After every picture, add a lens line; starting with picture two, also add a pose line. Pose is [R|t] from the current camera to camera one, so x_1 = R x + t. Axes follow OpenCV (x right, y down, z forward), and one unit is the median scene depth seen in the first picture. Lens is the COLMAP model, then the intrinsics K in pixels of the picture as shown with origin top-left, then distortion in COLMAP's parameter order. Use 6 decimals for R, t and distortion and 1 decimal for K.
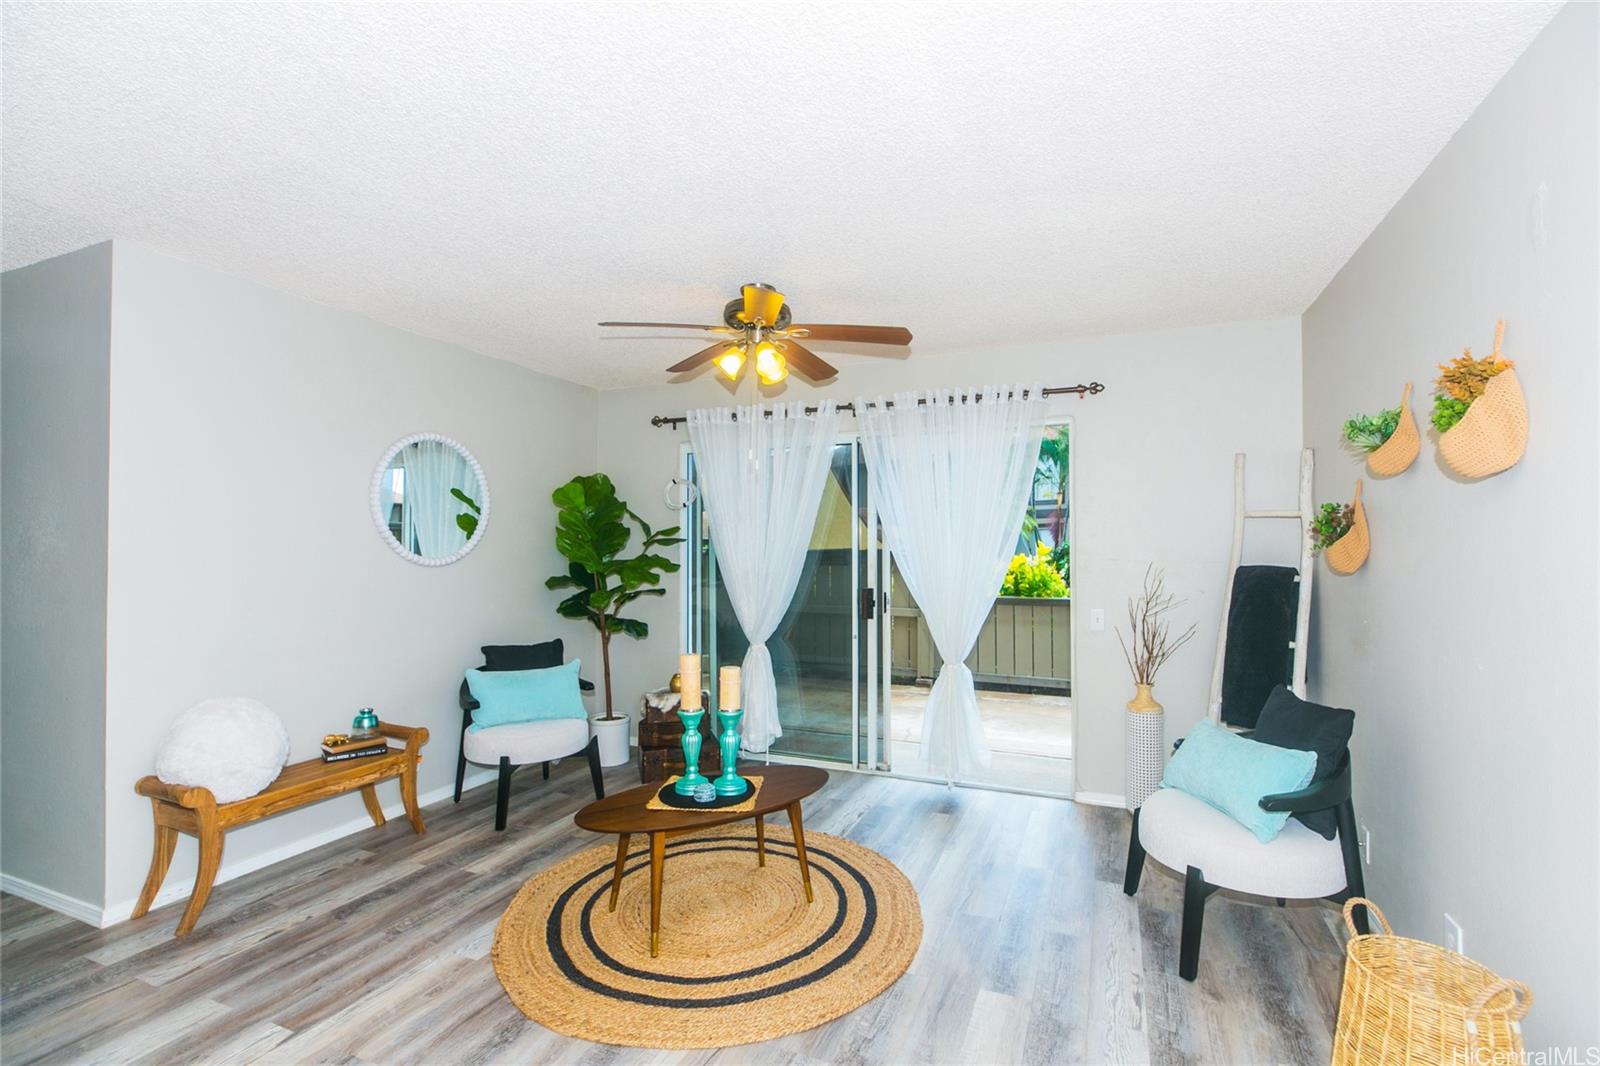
lens RADIAL K [[713.0, 0, 815.5], [0, 713.0, 540.8], [0, 0, 1]] dist [-0.001647, -0.000942]
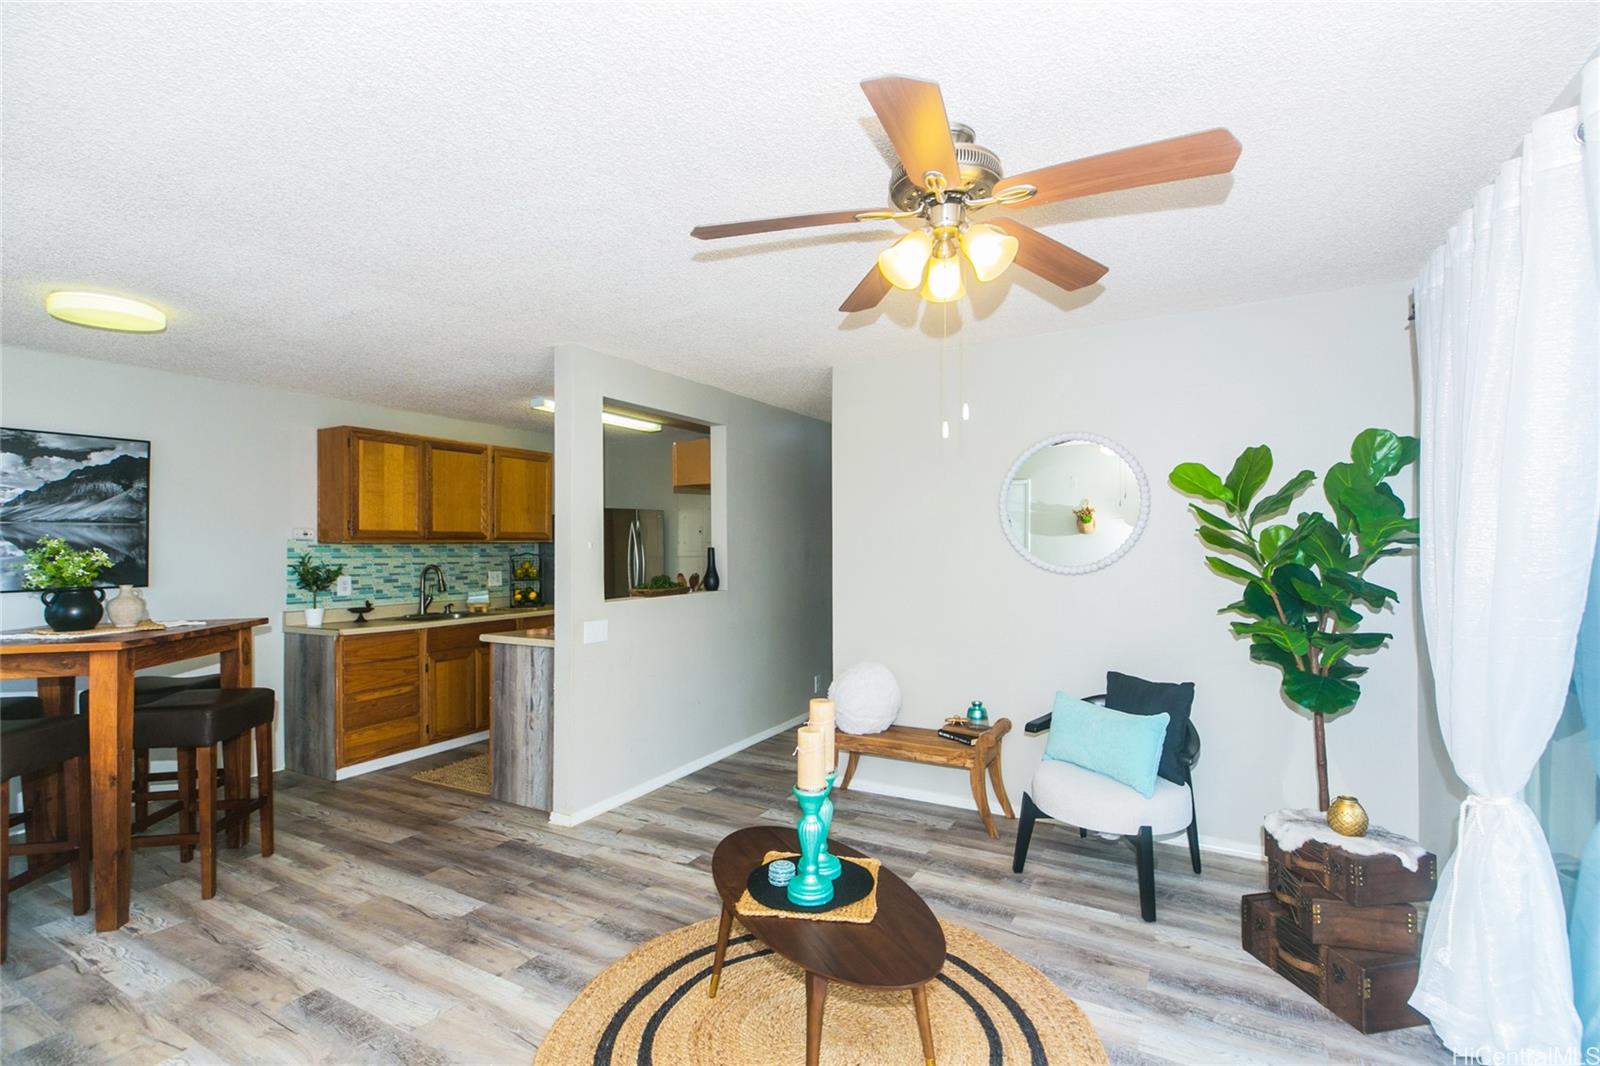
lens RADIAL K [[716.7, 0, 821.4], [0, 716.7, 534.6], [0, 0, 1]] dist [-0.000756, -0.000997]
pose [[-0.111390, -0.009882, -0.993728, 0.531756], [0.021393, 0.999695, -0.012340, -0.015495], [0.993546, -0.022633, -0.111145, 0.938590]]
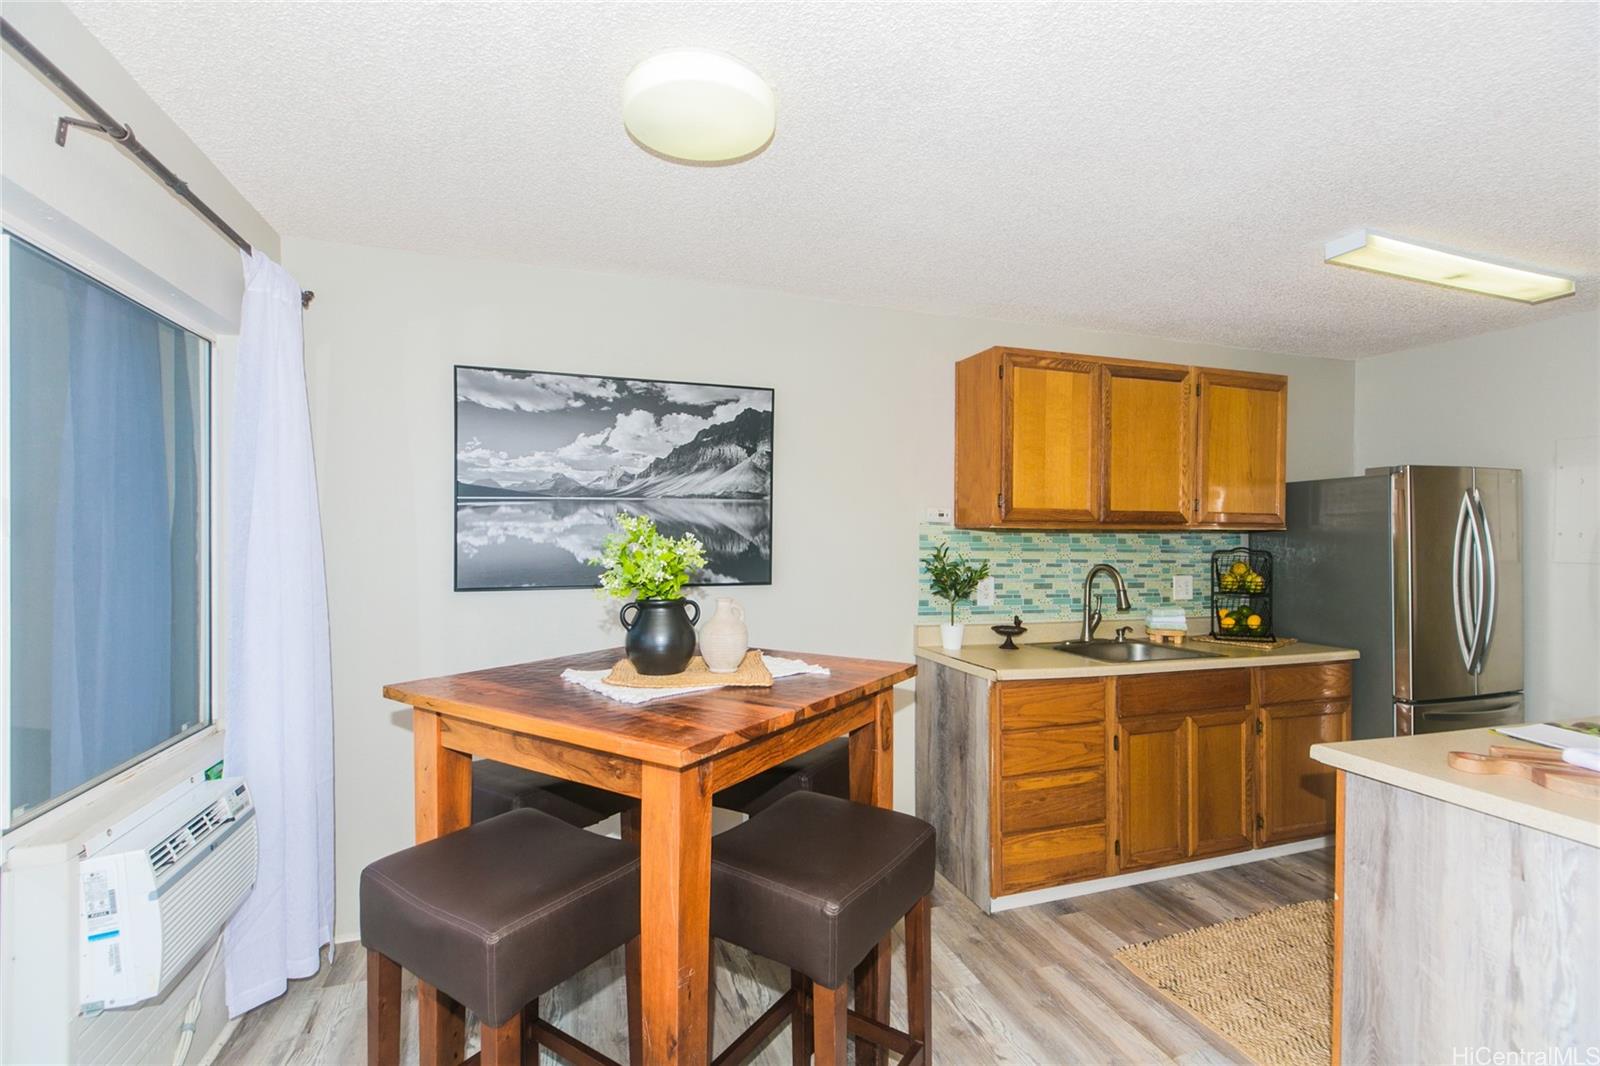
lens RADIAL K [[714.3, 0, 805.5], [0, 714.3, 533.9], [0, 0, 1]] dist [0.000413, -0.001541]
pose [[-0.756877, -0.000041, -0.653558, -0.023784], [0.003614, 0.999984, -0.004248, -0.027481], [0.653548, -0.005577, -0.756865, 0.342932]]
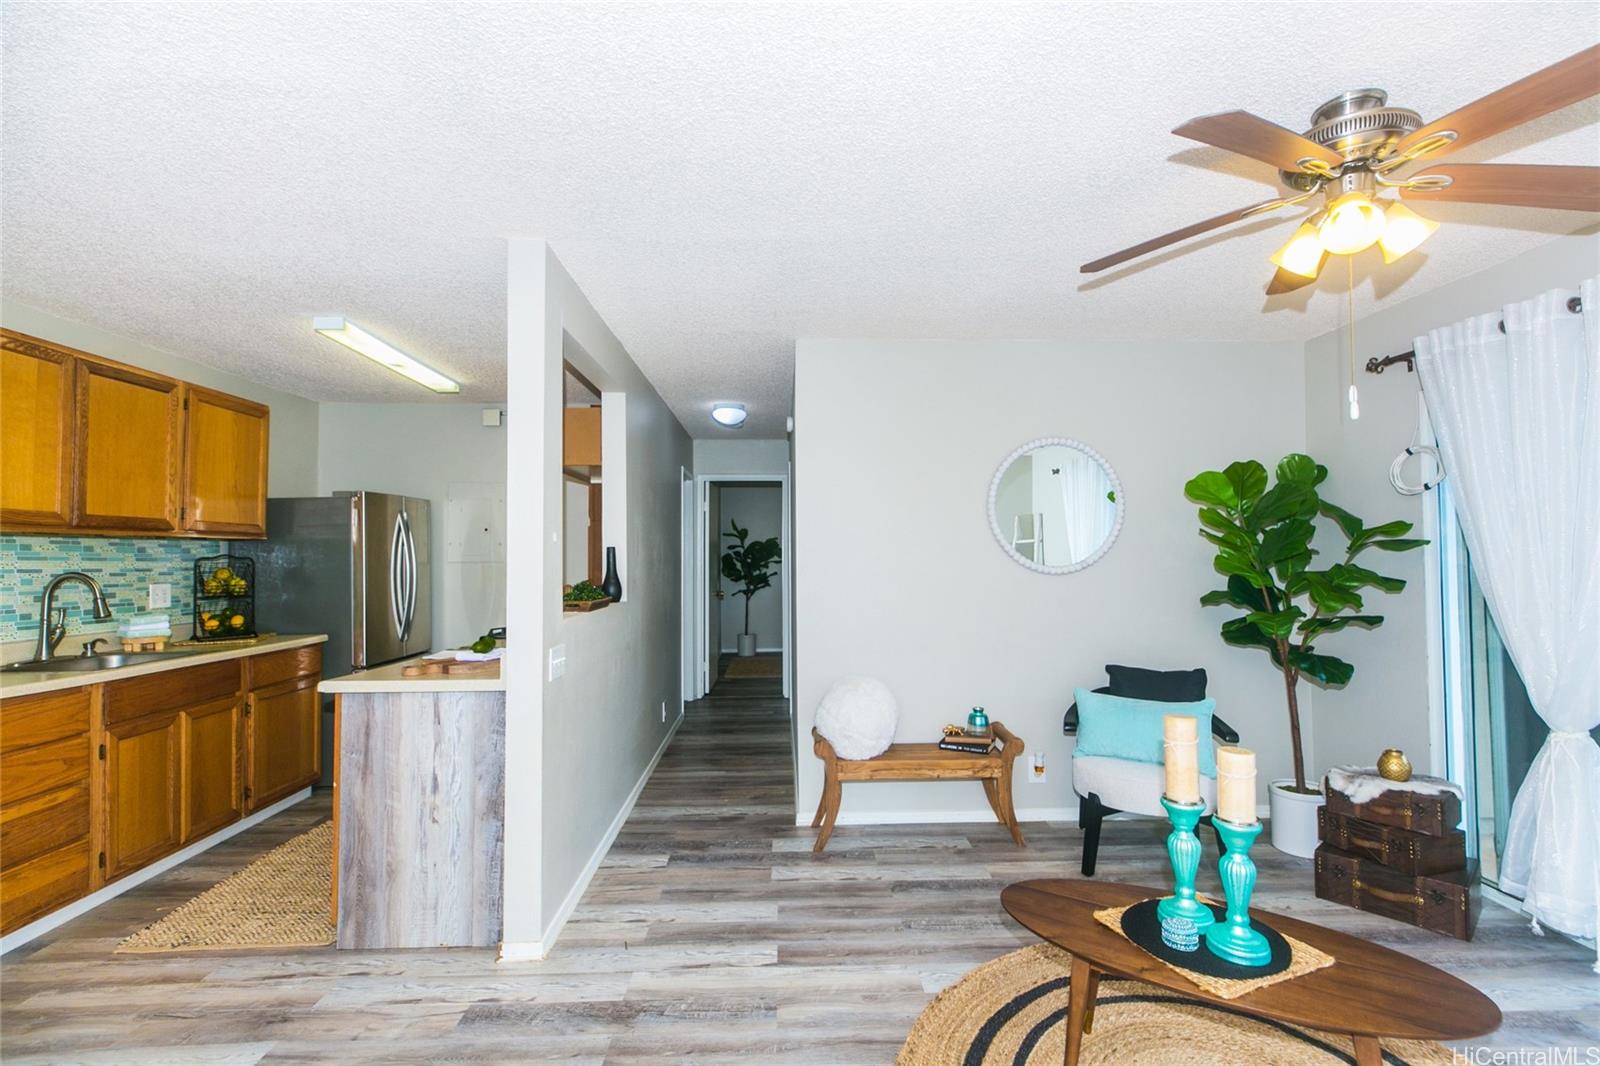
lens RADIAL K [[714.3, 0, 805.5], [0, 714.3, 533.9], [0, 0, 1]] dist [0.000413, -0.001541]
pose [[0.411597, -0.025738, -0.911003, 0.254097], [0.012753, 0.999666, -0.022481, -0.003229], [0.911277, -0.002365, 0.411788, 0.343164]]
